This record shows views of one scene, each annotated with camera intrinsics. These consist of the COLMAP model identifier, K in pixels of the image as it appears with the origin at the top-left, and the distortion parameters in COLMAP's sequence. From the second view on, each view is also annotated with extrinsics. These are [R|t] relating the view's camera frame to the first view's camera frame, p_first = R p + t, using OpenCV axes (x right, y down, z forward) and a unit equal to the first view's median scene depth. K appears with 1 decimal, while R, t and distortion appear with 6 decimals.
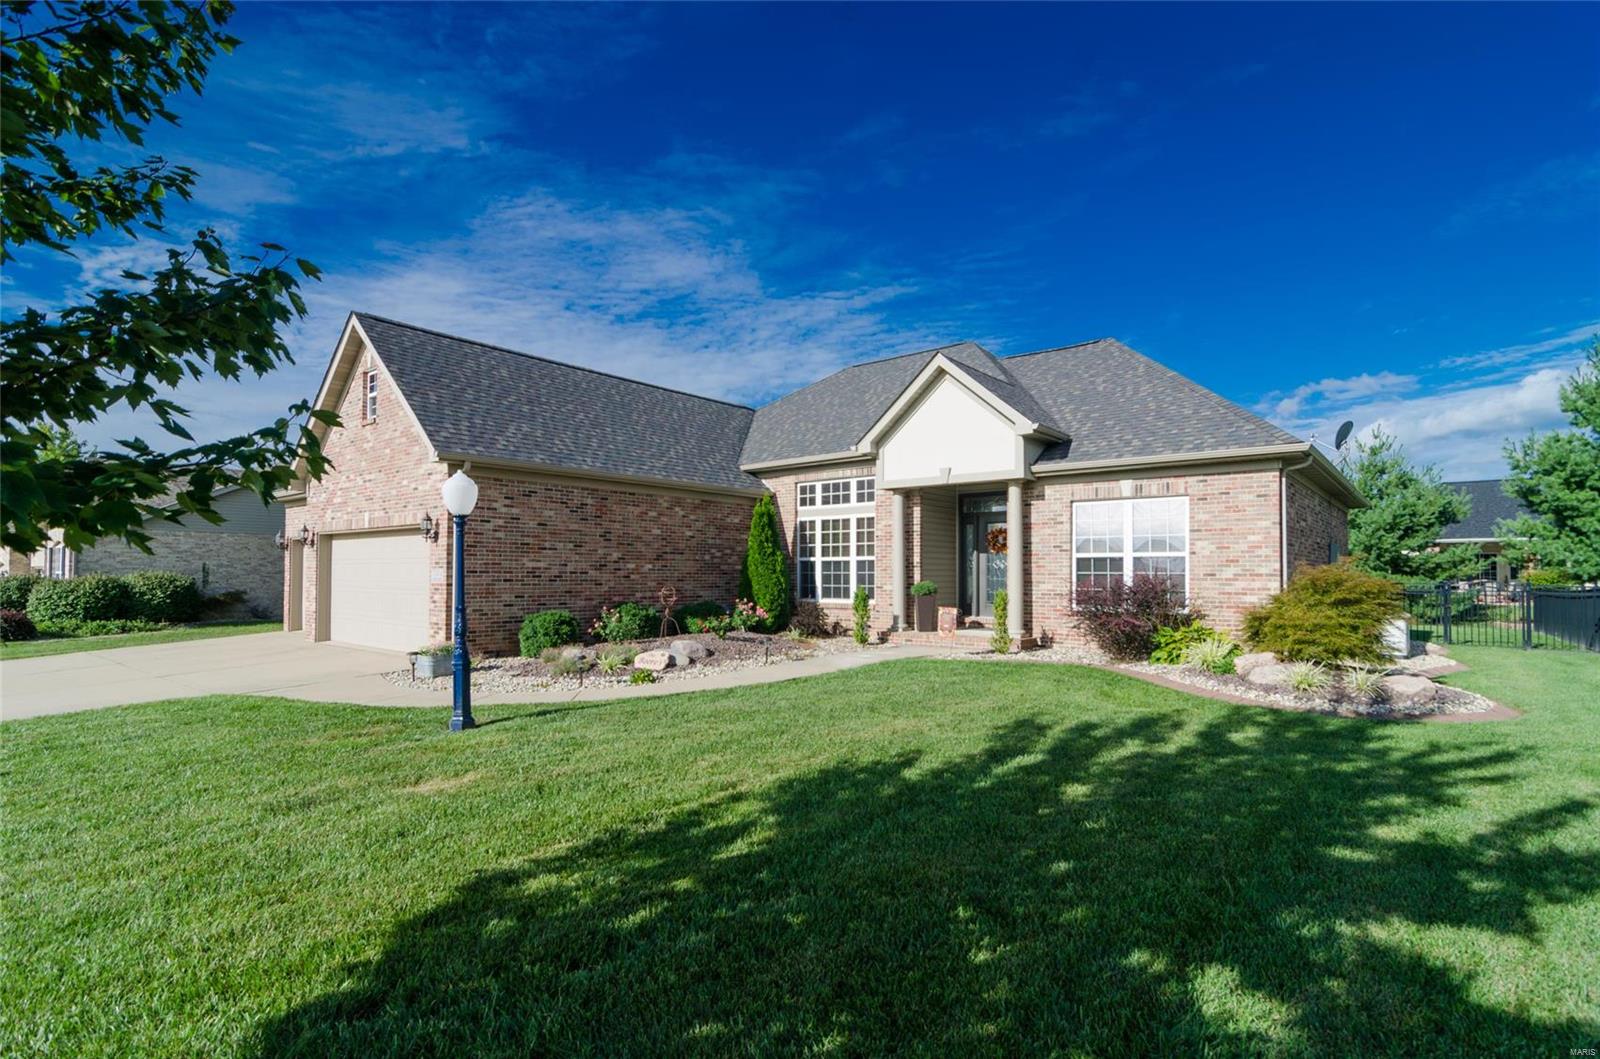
lens RADIAL K [[766.4, 0, 804.7], [0, 766.4, 561.4], [0, 0, 1]] dist [0.023589, -0.000003]
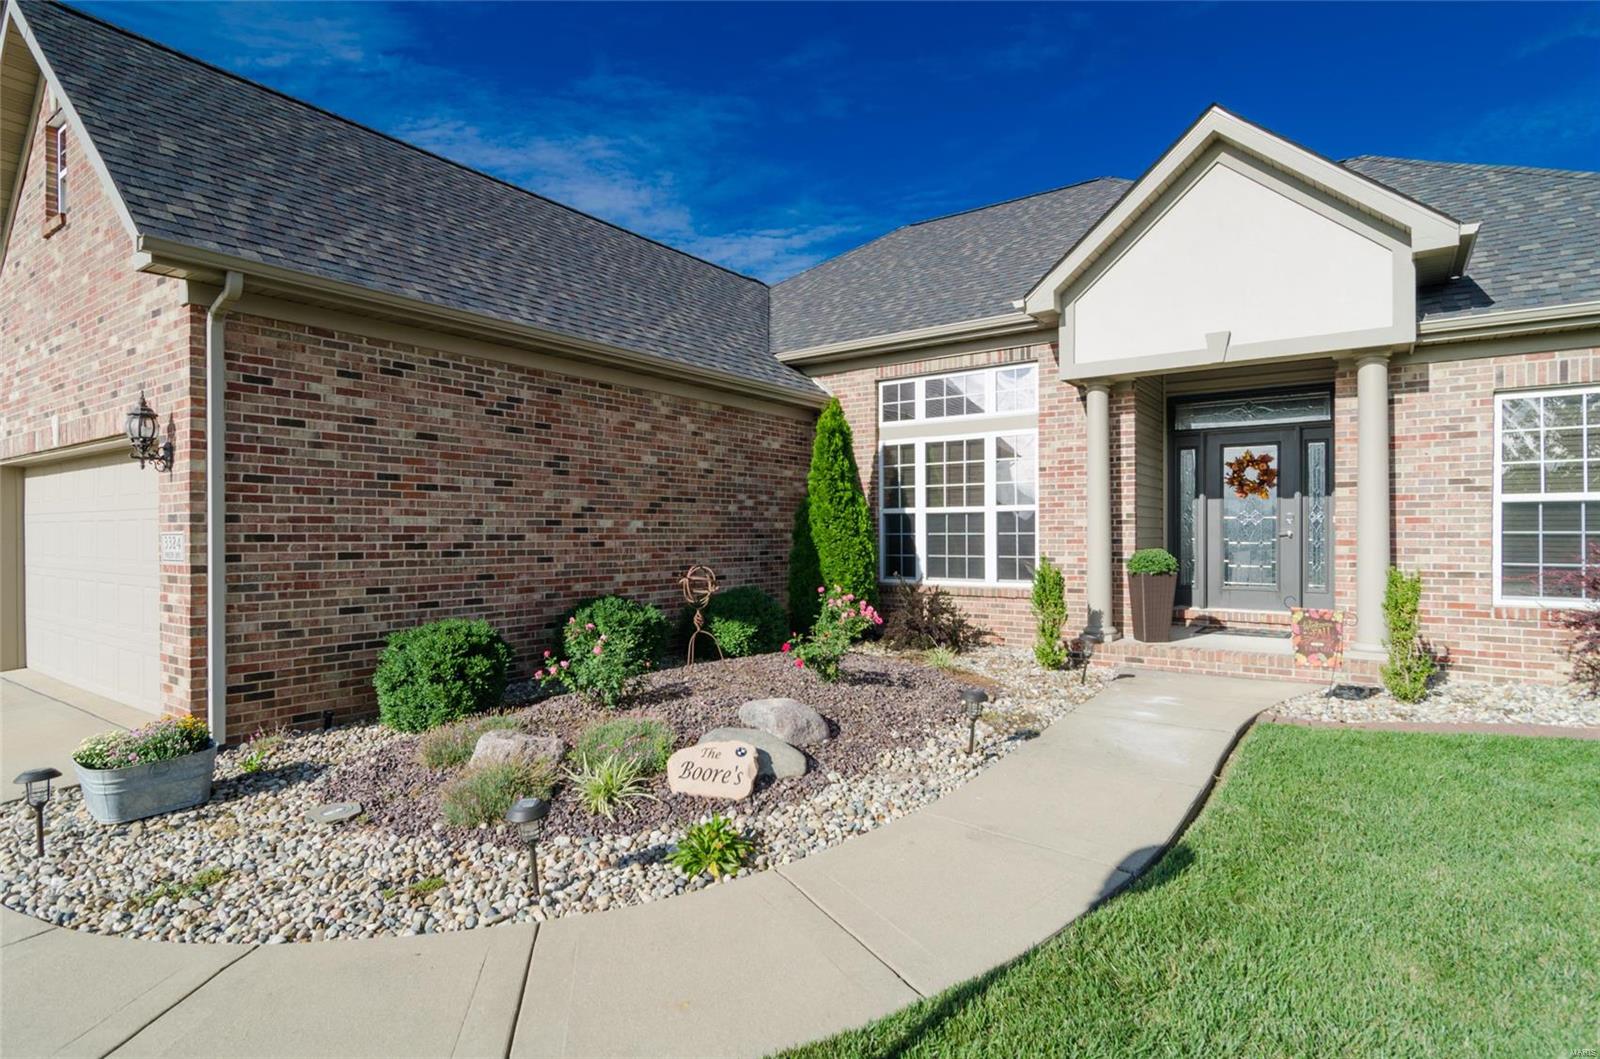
lens RADIAL K [[817.3, 0, 797.6], [0, 817.3, 545.8], [0, 0, 1]] dist [0.000641, 0.001274]
pose [[0.997652, -0.007101, 0.068122, -0.132264], [0.004932, 0.999477, 0.031958, 0.003922], [-0.068314, -0.031547, 0.997165, 0.428134]]
